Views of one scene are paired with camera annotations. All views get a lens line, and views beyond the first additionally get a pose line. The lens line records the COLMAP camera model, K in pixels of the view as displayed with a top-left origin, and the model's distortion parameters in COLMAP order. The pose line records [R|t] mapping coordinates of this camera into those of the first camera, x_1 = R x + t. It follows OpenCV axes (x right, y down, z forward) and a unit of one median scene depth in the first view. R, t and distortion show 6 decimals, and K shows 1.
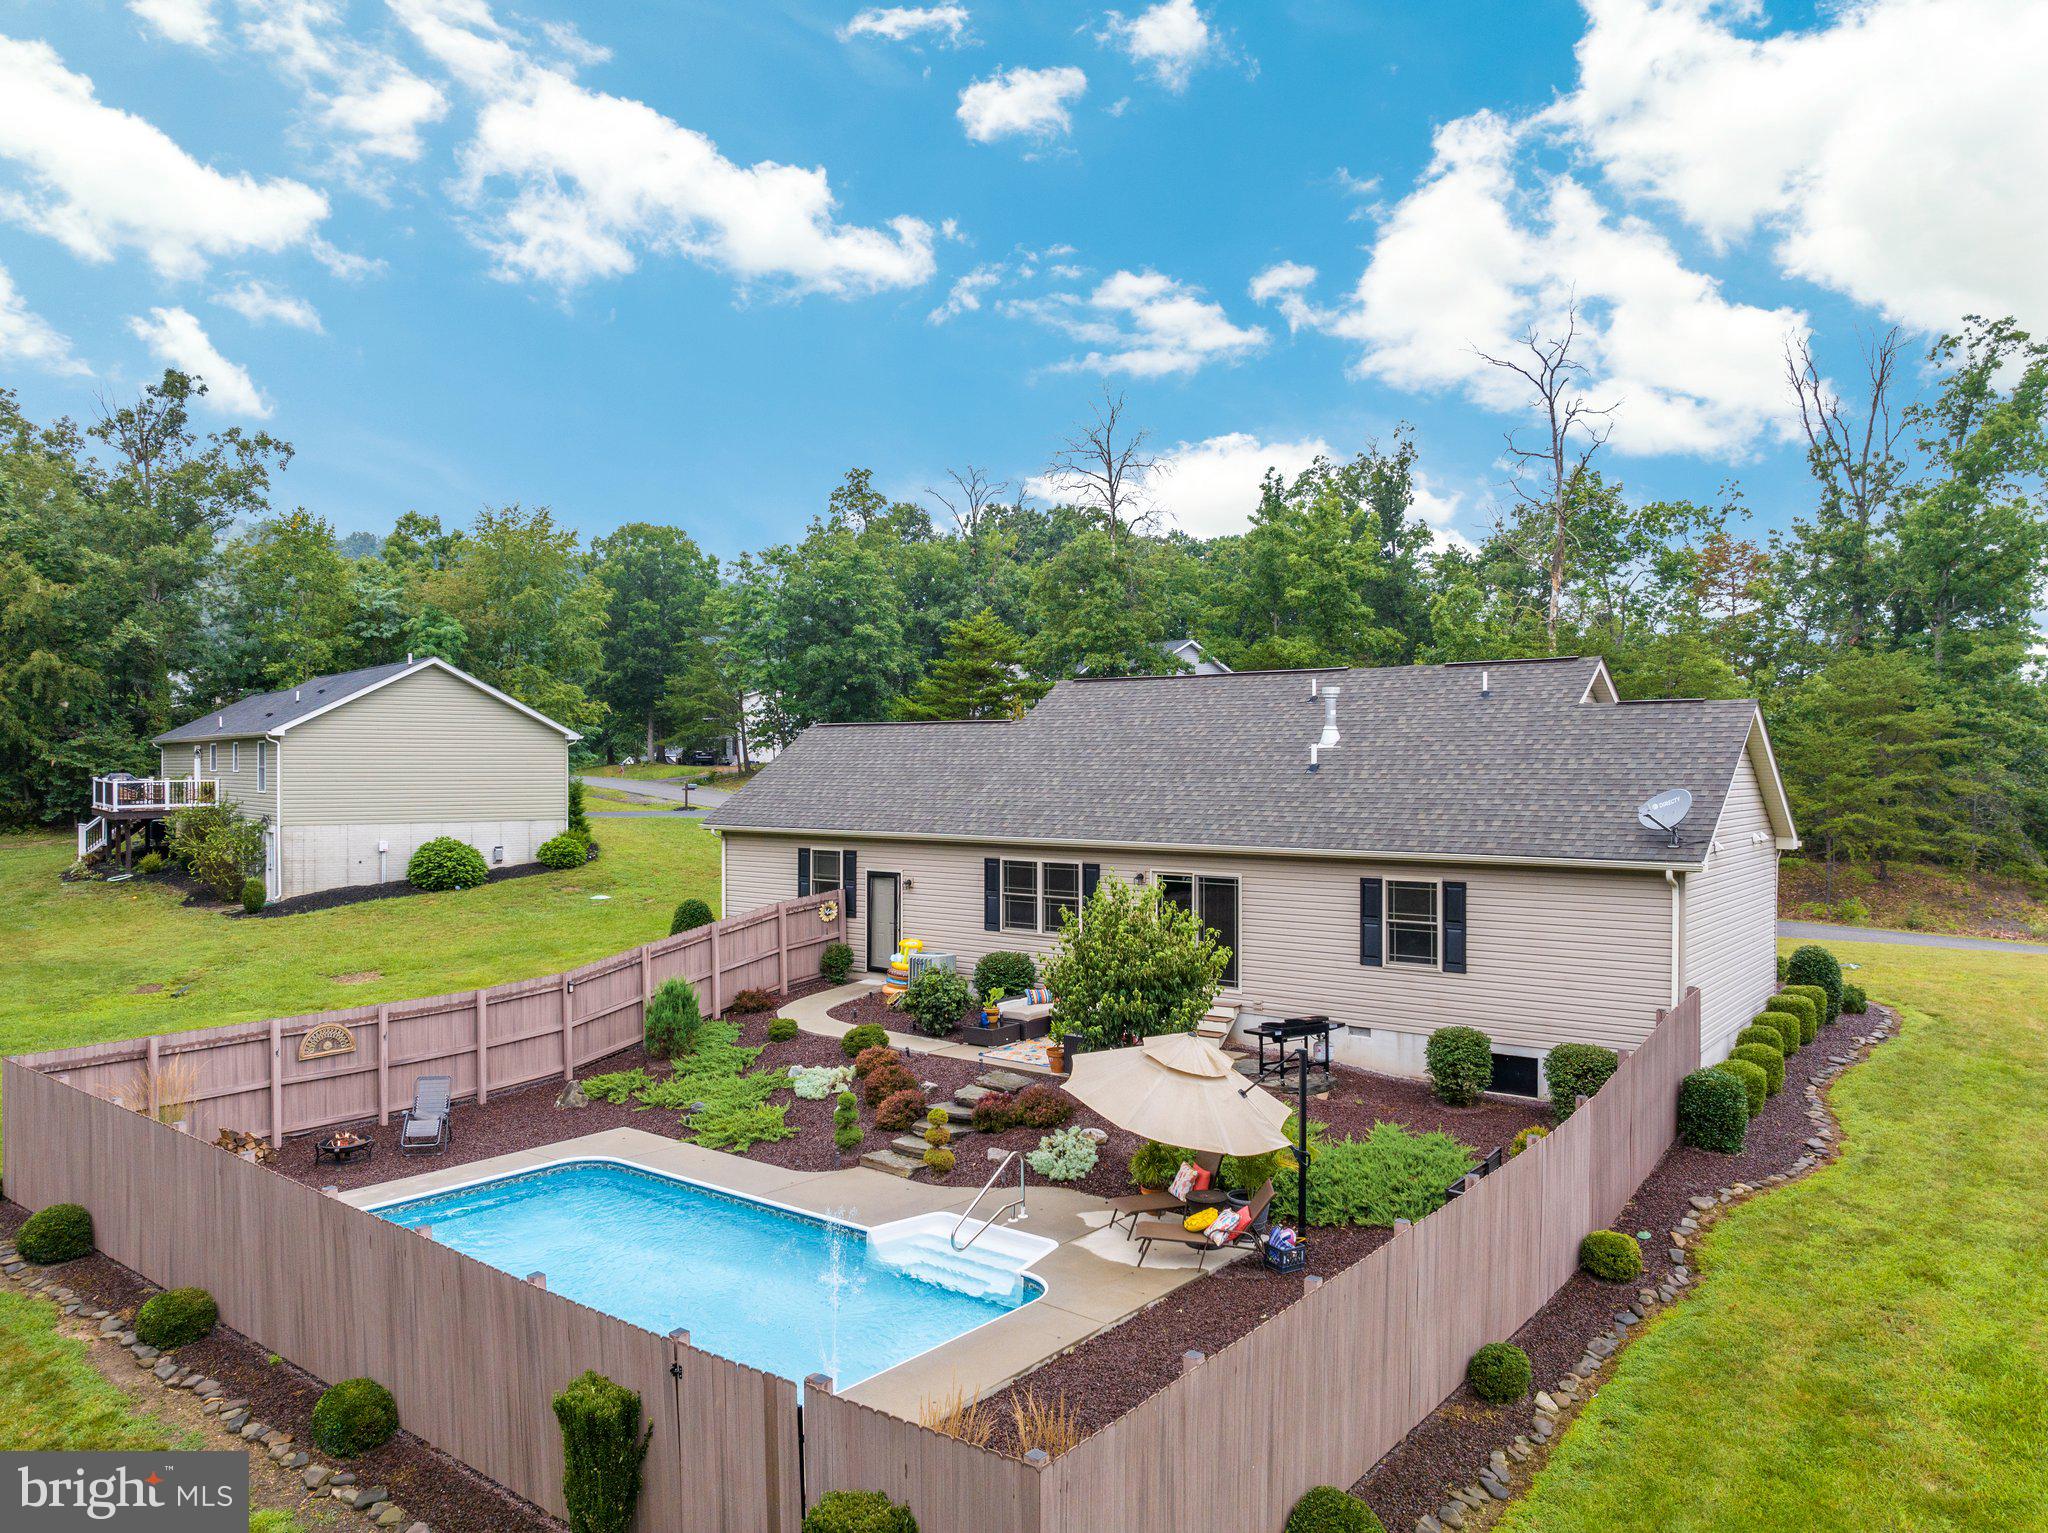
lens RADIAL K [[1450.5, 0, 1029.5], [0, 1450.5, 765.3], [0, 0, 1]] dist [-0.034898, 0.008067]
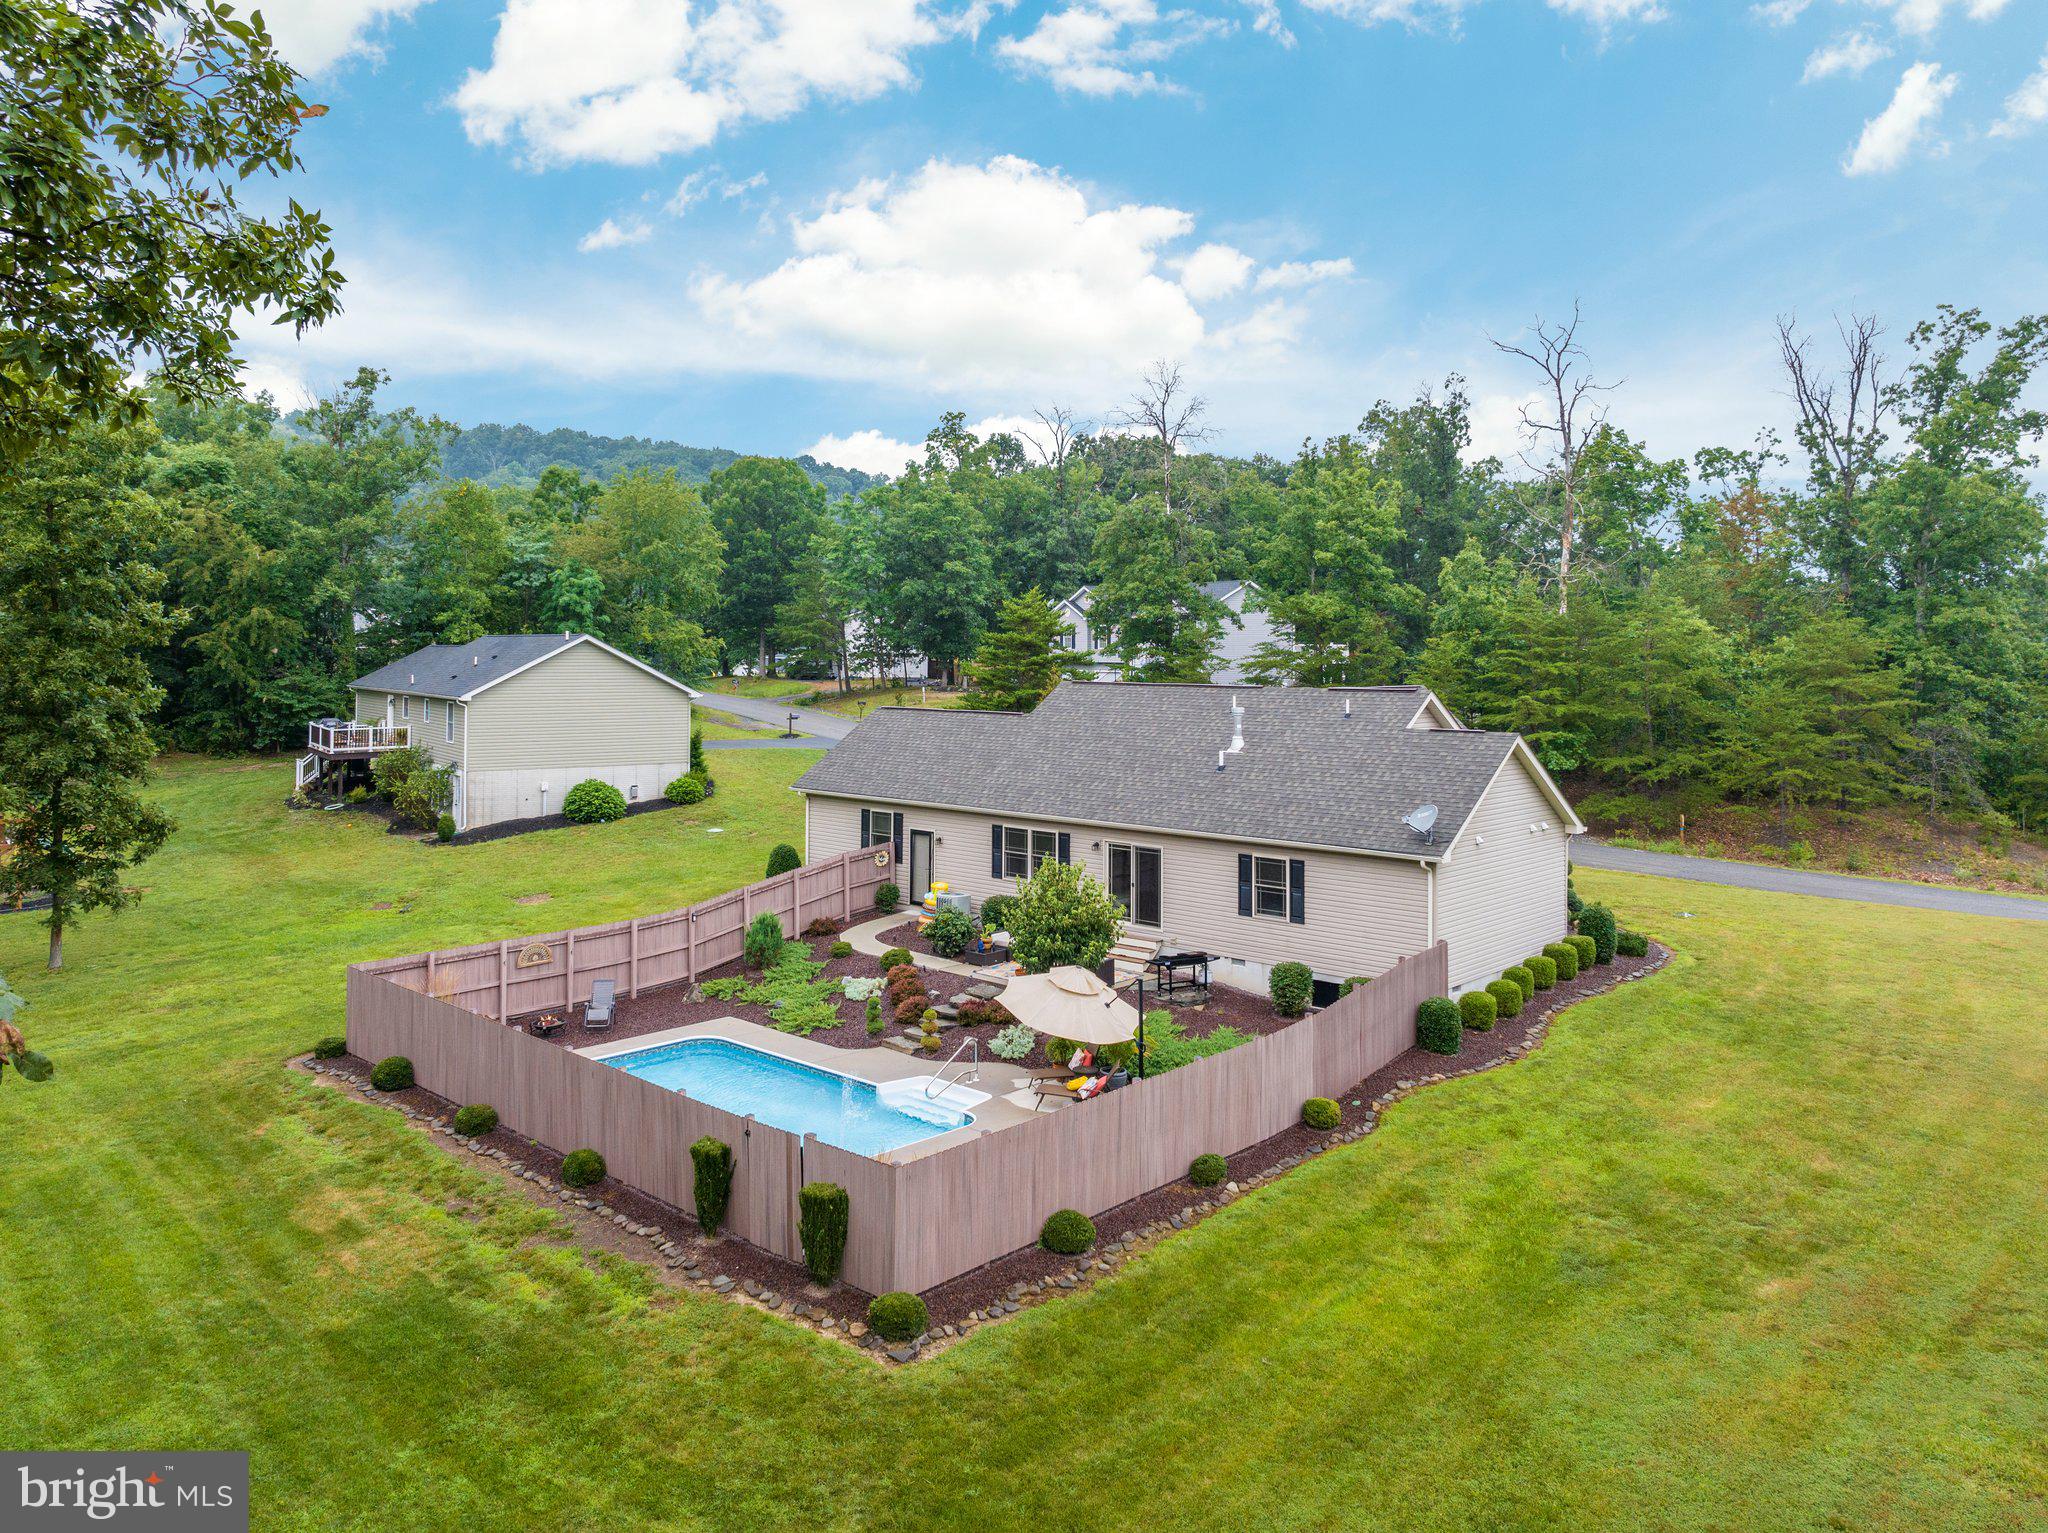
lens RADIAL K [[1474.7, 0, 1030.0], [0, 1474.7, 615.4], [0, 0, 1]] dist [-0.009485, -0.009586]
pose [[0.996880, 0.004368, -0.078812, 0.076058], [-0.006462, 0.999632, -0.026329, -0.064902], [0.078668, 0.026756, 0.996542, -0.259354]]
